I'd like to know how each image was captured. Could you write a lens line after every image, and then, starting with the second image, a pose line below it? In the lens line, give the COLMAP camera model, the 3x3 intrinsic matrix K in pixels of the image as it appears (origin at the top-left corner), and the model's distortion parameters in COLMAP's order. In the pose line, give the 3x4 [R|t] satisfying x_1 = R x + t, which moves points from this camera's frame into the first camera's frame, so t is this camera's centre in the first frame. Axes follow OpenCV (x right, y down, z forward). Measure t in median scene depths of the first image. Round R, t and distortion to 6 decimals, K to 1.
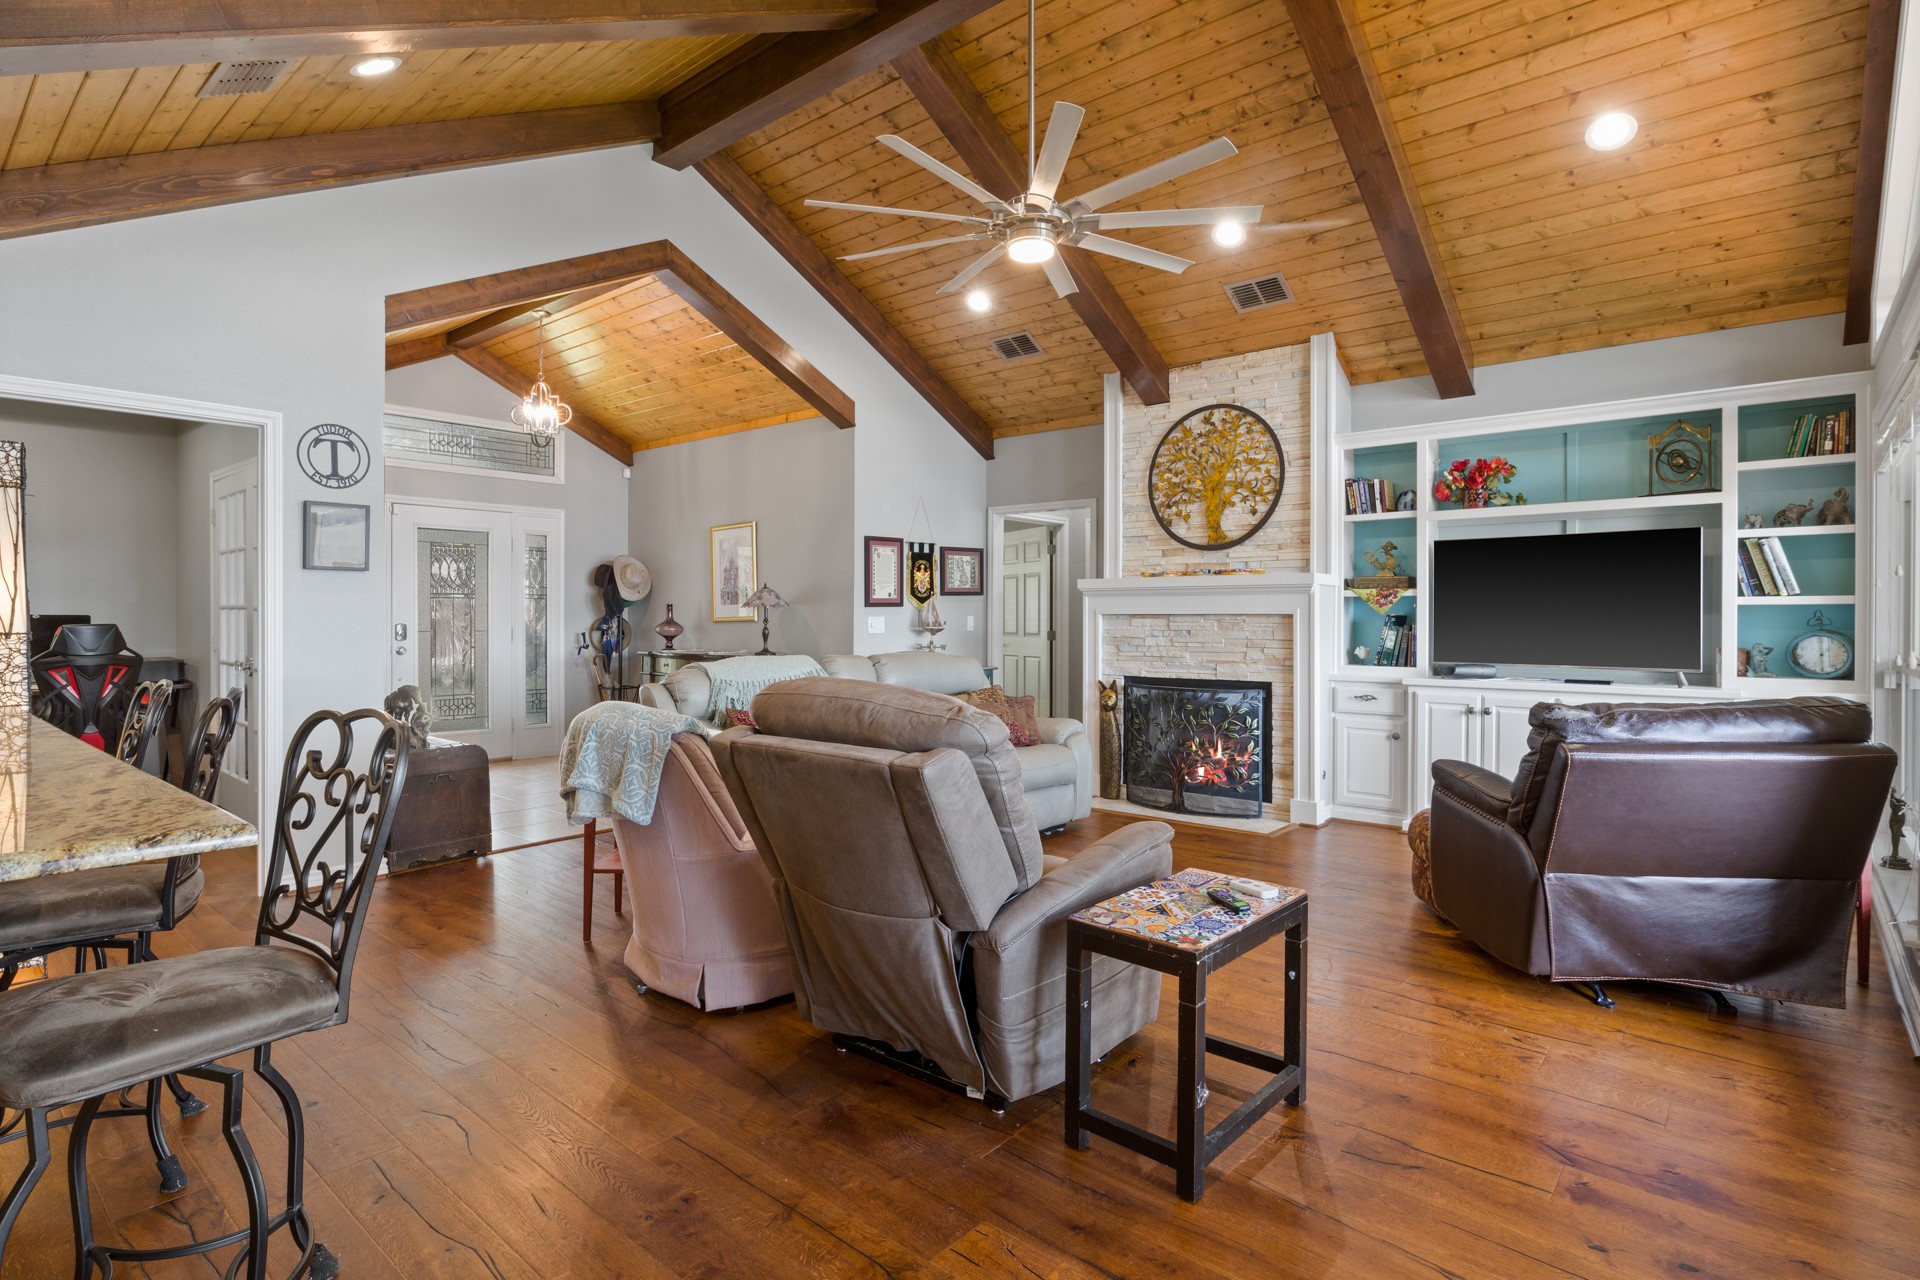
lens RADIAL K [[962.2, 0, 963.0], [0, 962.2, 620.8], [0, 0, 1]] dist [-0.007823, -0.000953]
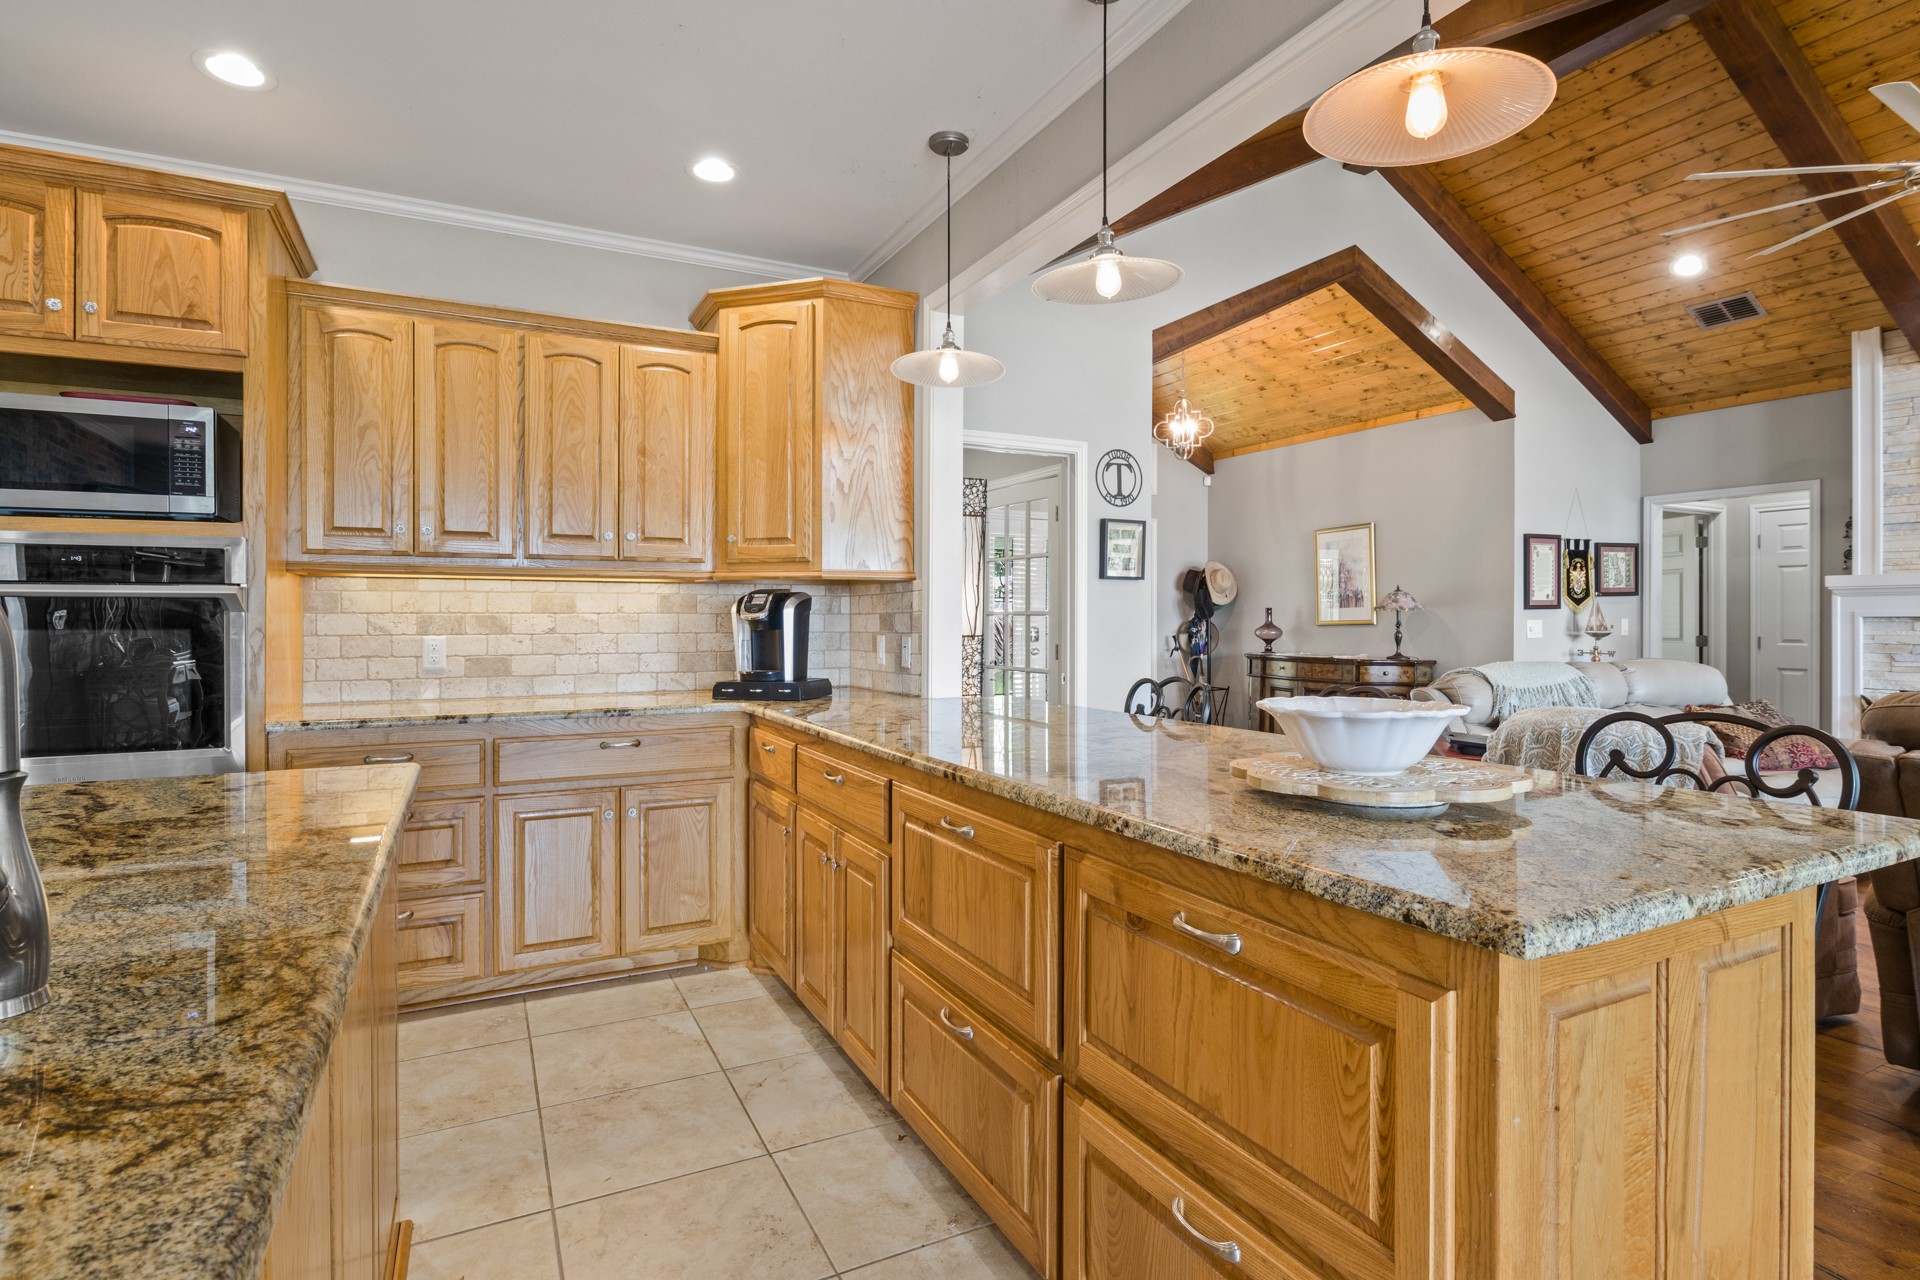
lens RADIAL K [[962.2, 0, 963.0], [0, 962.2, 620.8], [0, 0, 1]] dist [-0.007823, -0.000953]
pose [[0.924814, -0.001356, -0.380416, -0.265580], [0.000279, 0.999996, -0.002885, -0.001041], [0.380419, 0.002562, 0.924811, -0.072468]]
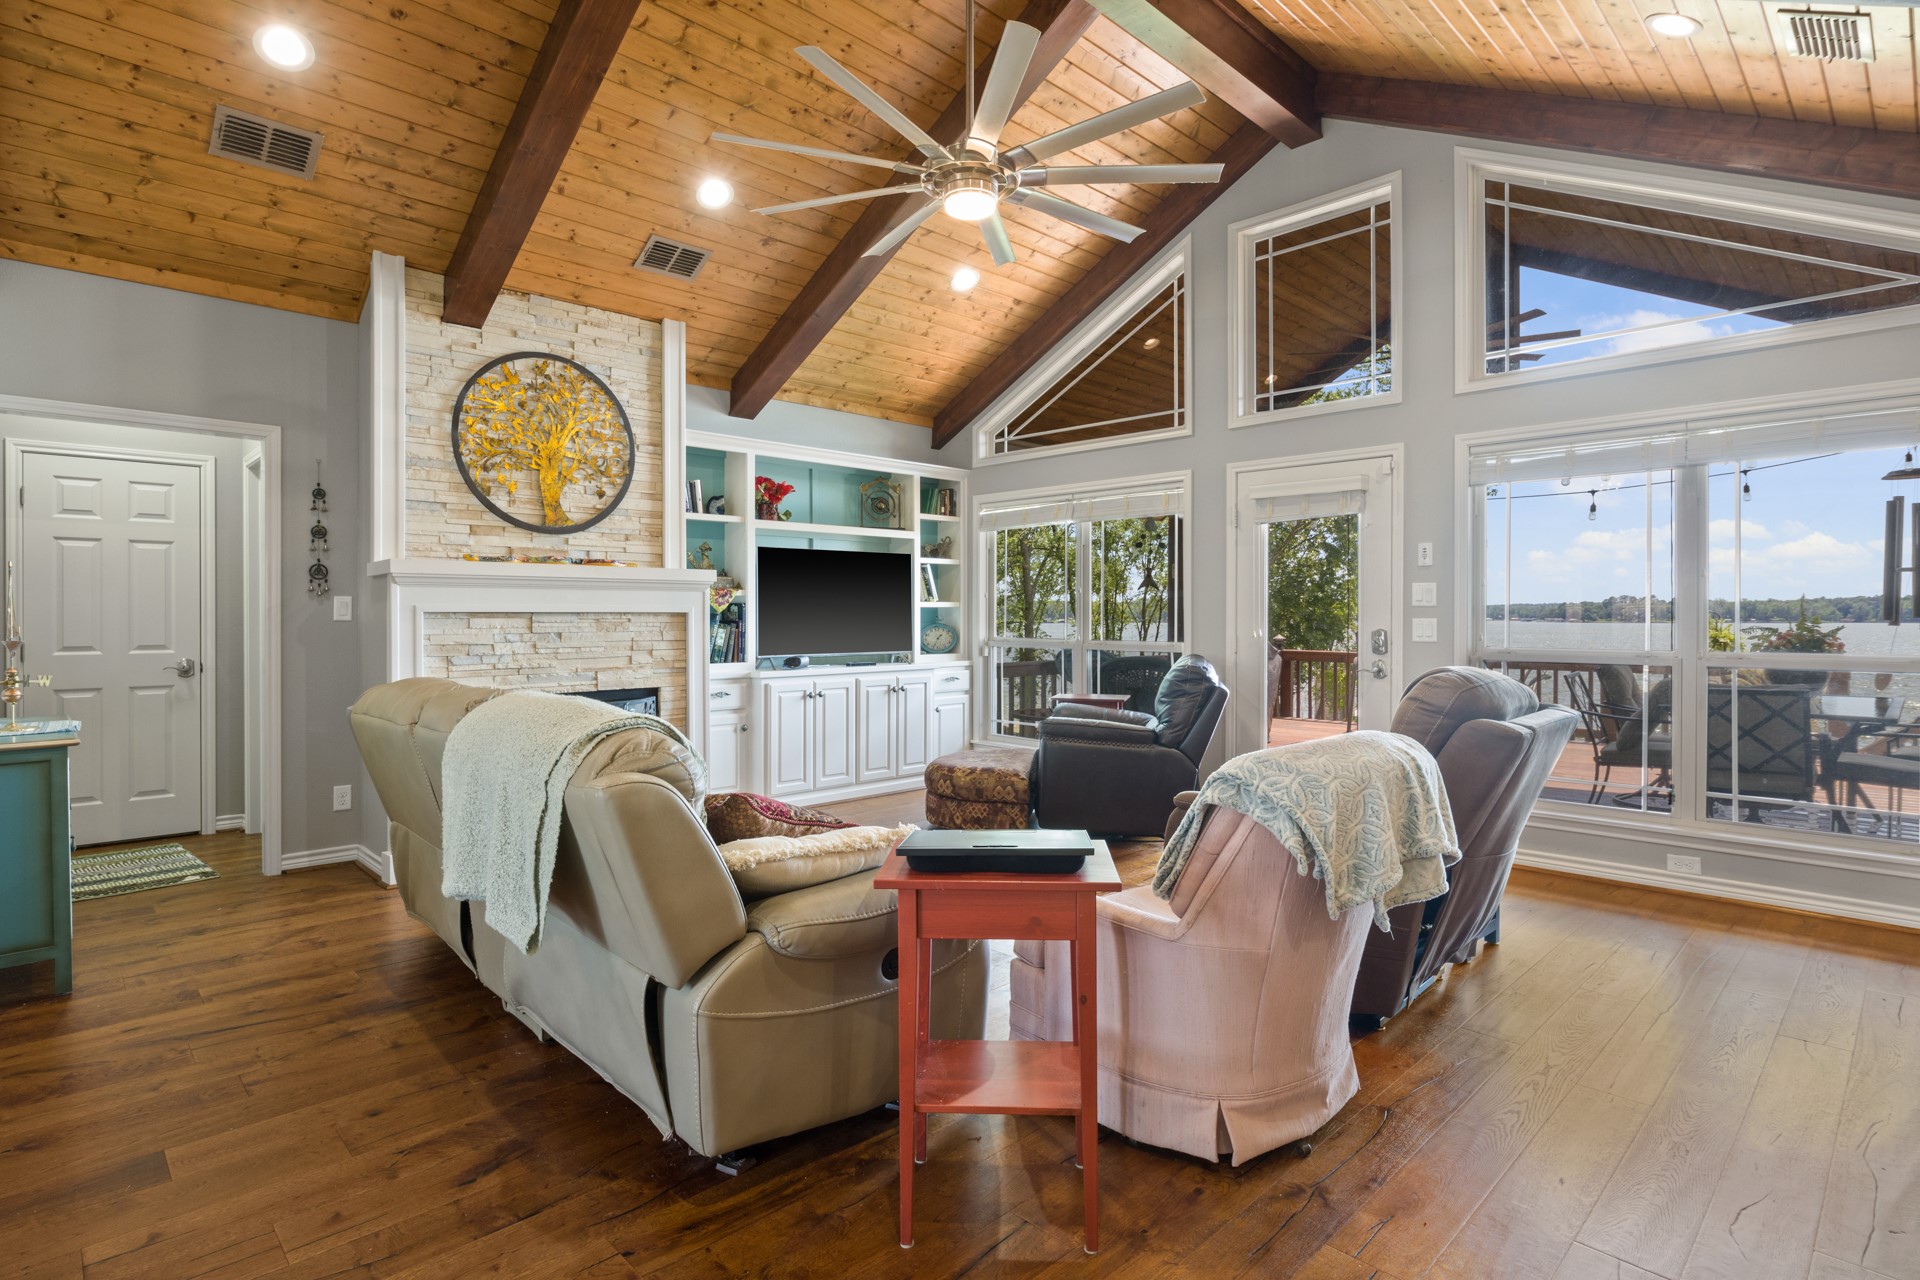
lens RADIAL K [[962.2, 0, 963.0], [0, 962.2, 620.8], [0, 0, 1]] dist [-0.007823, -0.000953]
pose [[0.091200, -0.006205, 0.995813, -0.492064], [0.005011, 0.999971, 0.005772, -0.002649], [-0.995820, 0.004463, 0.091229, 0.554908]]
